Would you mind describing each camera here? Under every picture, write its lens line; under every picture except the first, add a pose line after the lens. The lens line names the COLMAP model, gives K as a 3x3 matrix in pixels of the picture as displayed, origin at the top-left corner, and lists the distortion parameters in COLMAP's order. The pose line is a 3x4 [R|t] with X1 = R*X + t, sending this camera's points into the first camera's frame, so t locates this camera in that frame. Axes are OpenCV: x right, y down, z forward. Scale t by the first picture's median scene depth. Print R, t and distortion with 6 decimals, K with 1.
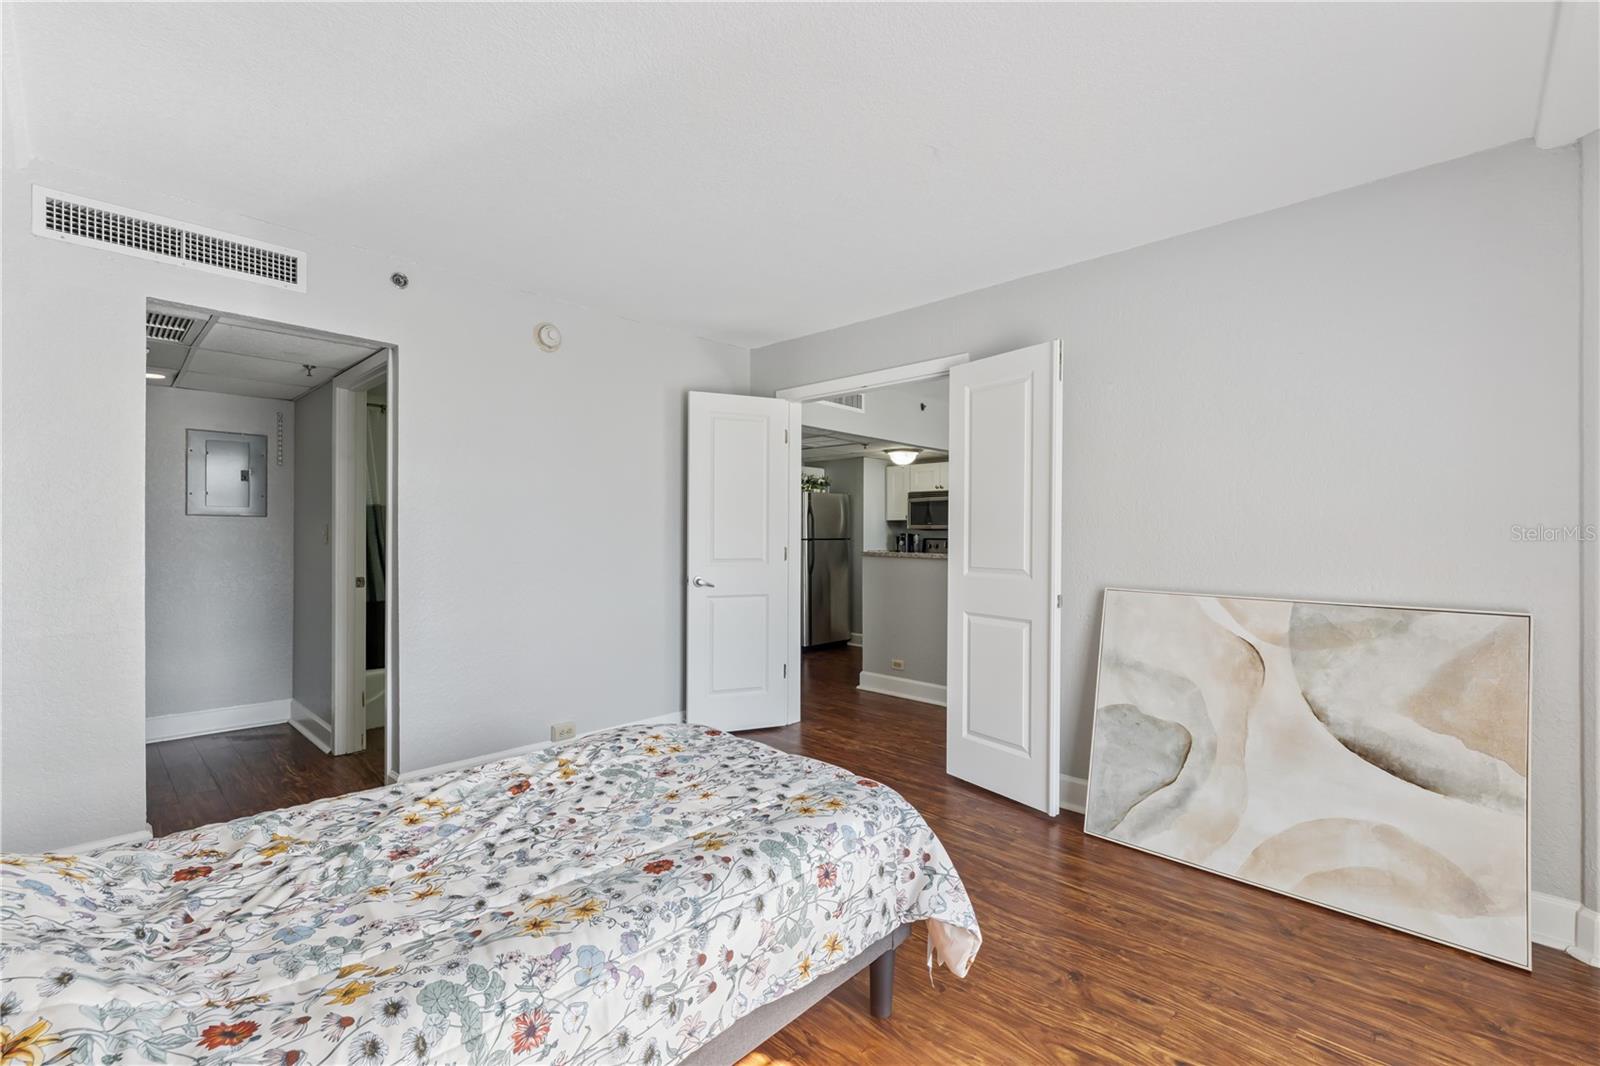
lens RADIAL K [[692.0, 0, 800.0], [0, 692.0, 533.0], [0, 0, 1]] dist [-0.002132, -0.000089]
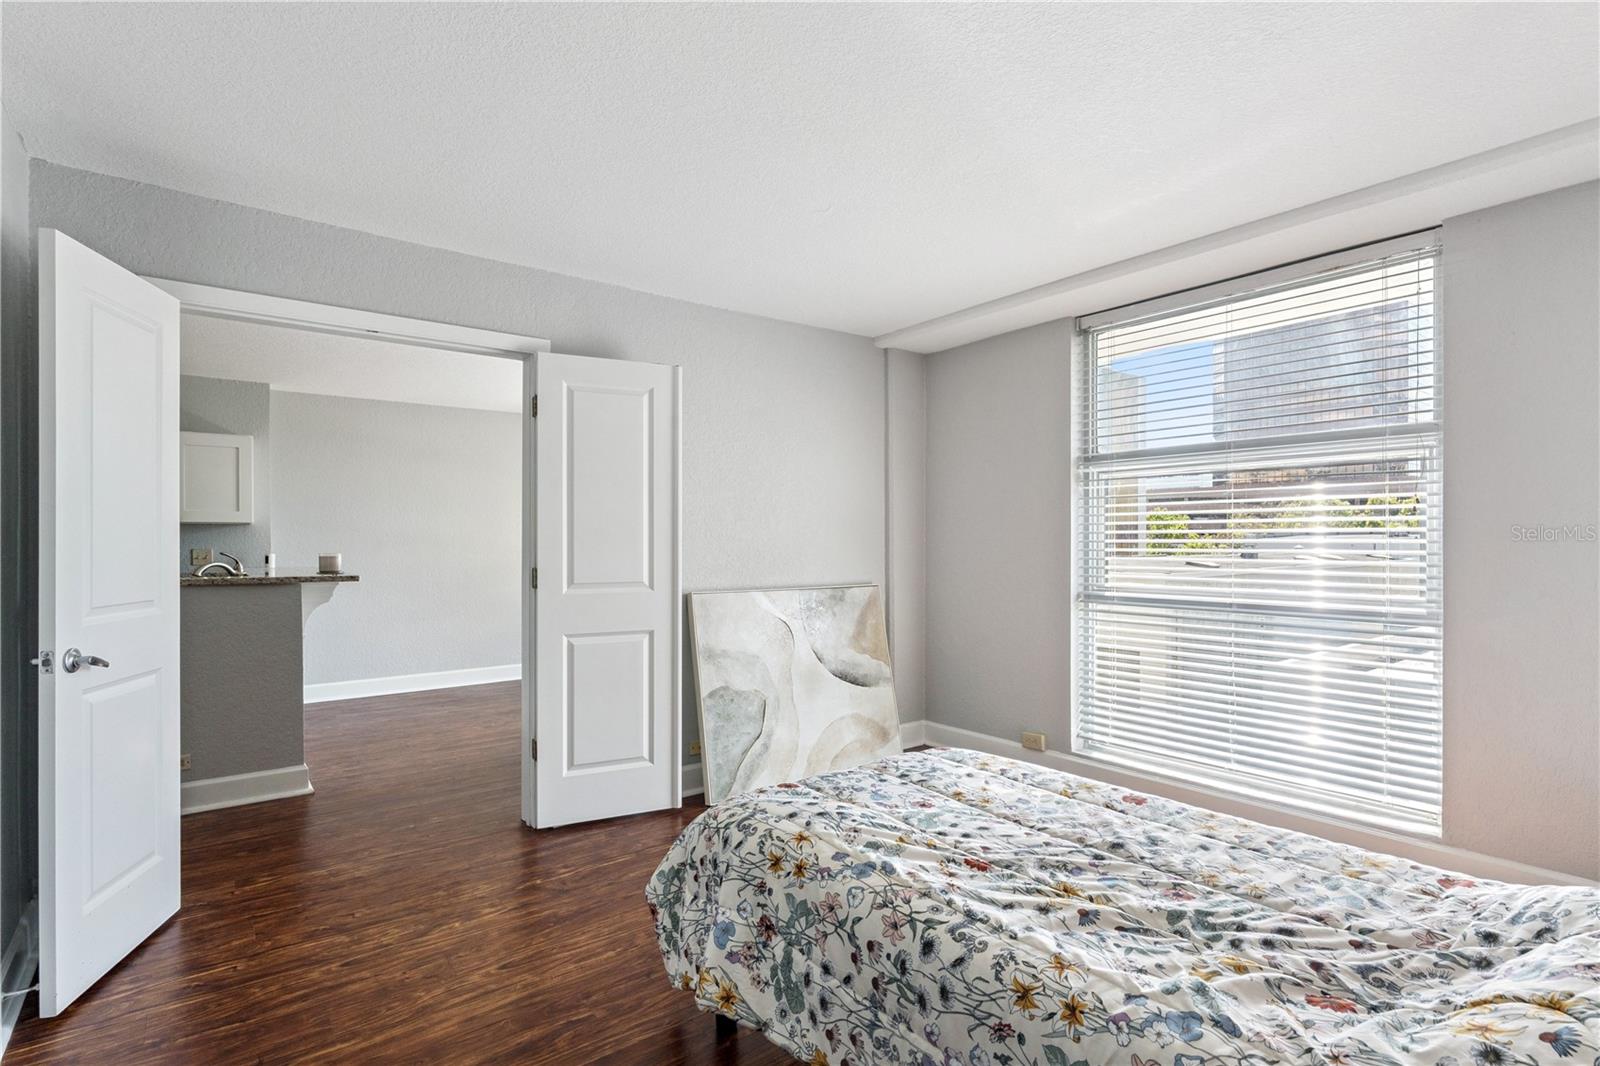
lens RADIAL K [[768.1, 0, 800.0], [0, 768.1, 533.0], [0, 0, 1]] dist [0.000552, -0.000010]
pose [[0.145122, 0.004582, 0.989403, -0.902436], [0.004052, 0.999978, -0.005225, -0.013856], [-0.989405, 0.004768, 0.145100, 0.725737]]
